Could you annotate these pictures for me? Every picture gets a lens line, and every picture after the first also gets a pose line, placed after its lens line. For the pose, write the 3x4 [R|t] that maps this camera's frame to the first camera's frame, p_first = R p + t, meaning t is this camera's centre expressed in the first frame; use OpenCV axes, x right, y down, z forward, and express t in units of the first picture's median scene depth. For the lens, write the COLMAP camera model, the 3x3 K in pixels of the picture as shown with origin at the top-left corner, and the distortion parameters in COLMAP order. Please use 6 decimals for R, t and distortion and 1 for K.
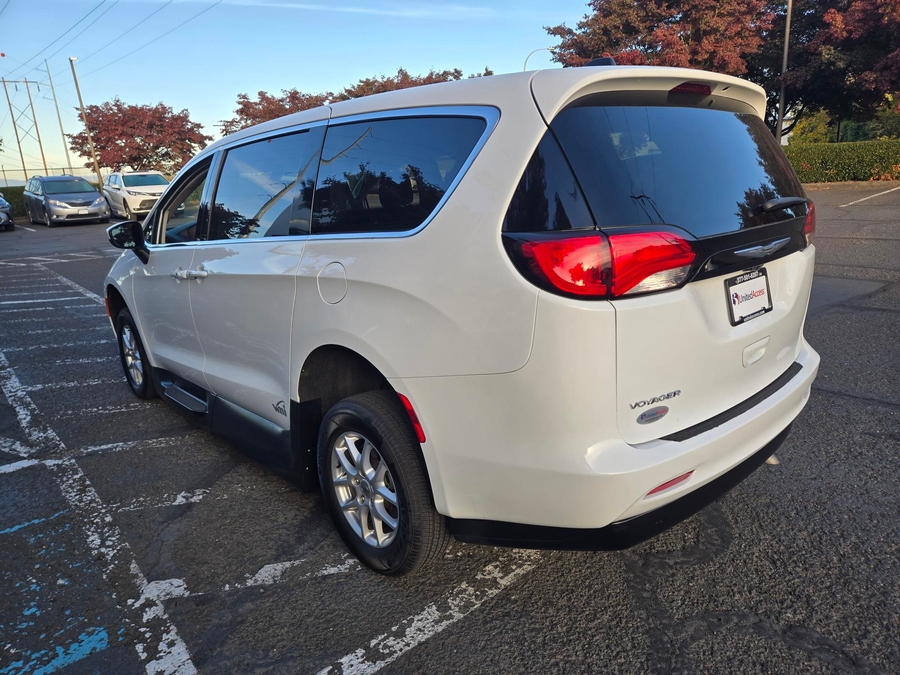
lens RADIAL K [[596.6, 0, 452.8], [0, 596.6, 340.9], [0, 0, 1]] dist [0.077749, -0.066040]
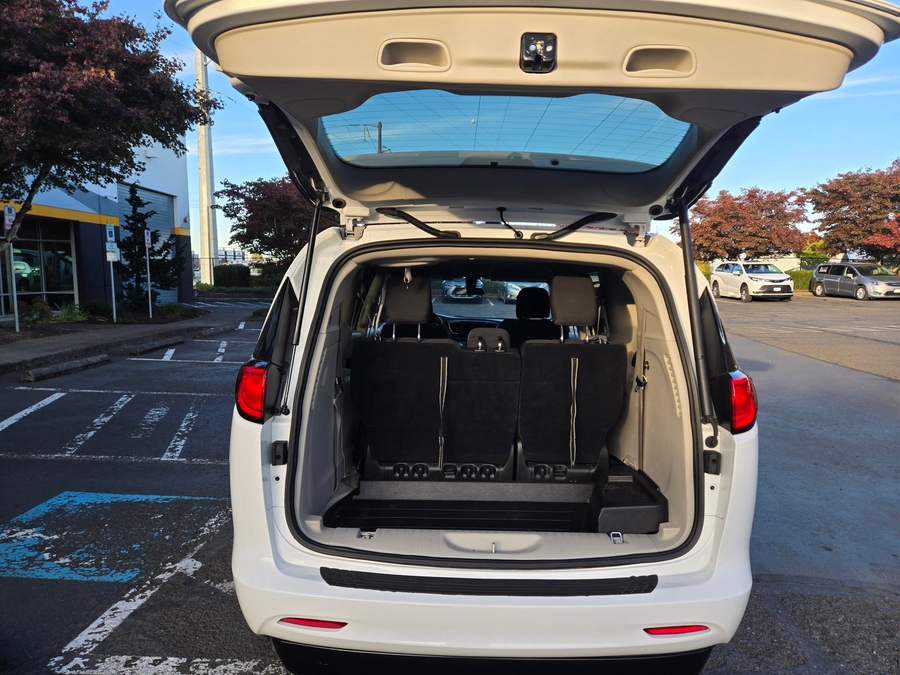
lens RADIAL K [[597.3, 0, 452.8], [0, 597.3, 344.3], [0, 0, 1]] dist [0.082875, -0.071640]
pose [[0.741576, 0.138766, -0.656360, 0.689779], [-0.229180, 0.971915, -0.053455, -0.130074], [0.630509, 0.190065, 0.752552, 0.183636]]
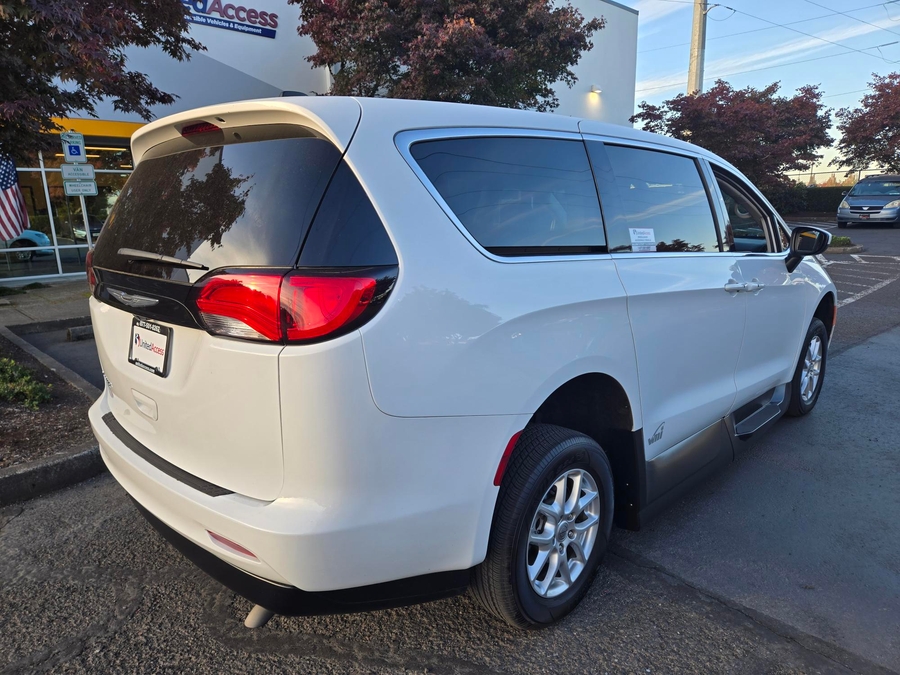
lens RADIAL K [[603.7, 0, 436.0], [0, 603.7, 338.2], [0, 0, 1]] dist [0.066712, -0.058473]
pose [[0.050123, 0.257853, -0.964883, 0.985603], [-0.250017, 0.938577, 0.237835, -0.289704], [0.966943, 0.229316, 0.111512, 0.891673]]
